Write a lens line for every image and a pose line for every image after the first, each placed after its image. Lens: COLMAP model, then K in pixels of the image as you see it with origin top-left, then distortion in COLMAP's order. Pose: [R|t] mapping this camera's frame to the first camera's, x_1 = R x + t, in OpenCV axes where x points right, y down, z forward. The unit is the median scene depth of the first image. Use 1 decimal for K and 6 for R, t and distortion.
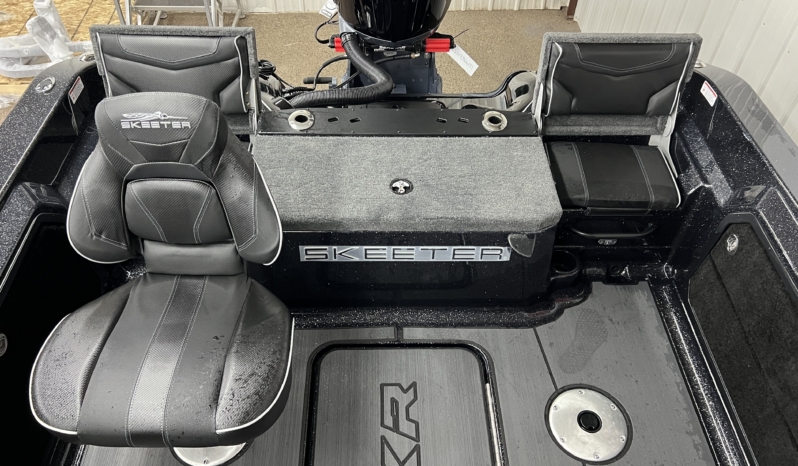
lens RADIAL K [[613.2, 0, 405.9], [0, 613.2, 211.1], [0, 0, 1]] dist [0.054306, -0.080348]
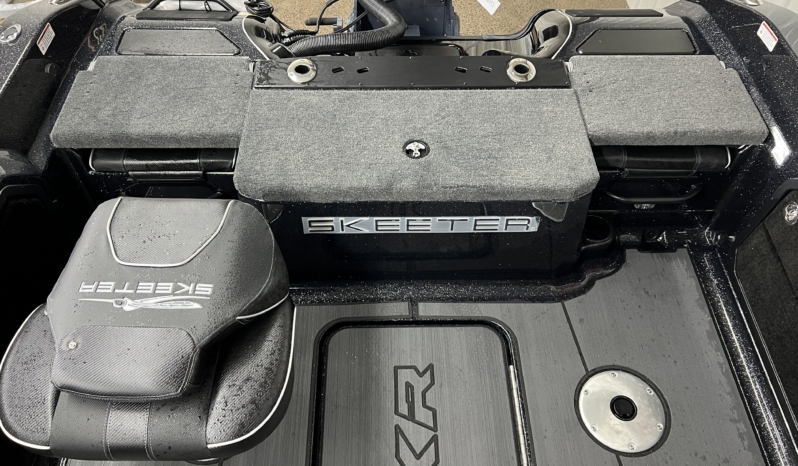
lens RADIAL K [[613.2, 0, 405.9], [0, 613.2, 211.1], [0, 0, 1]] dist [0.054306, -0.080348]
pose [[0.999863, -0.002449, -0.016345, -0.007859], [0.004091, 0.994859, 0.101187, -0.039880], [0.016013, -0.101240, 0.994733, 0.111736]]
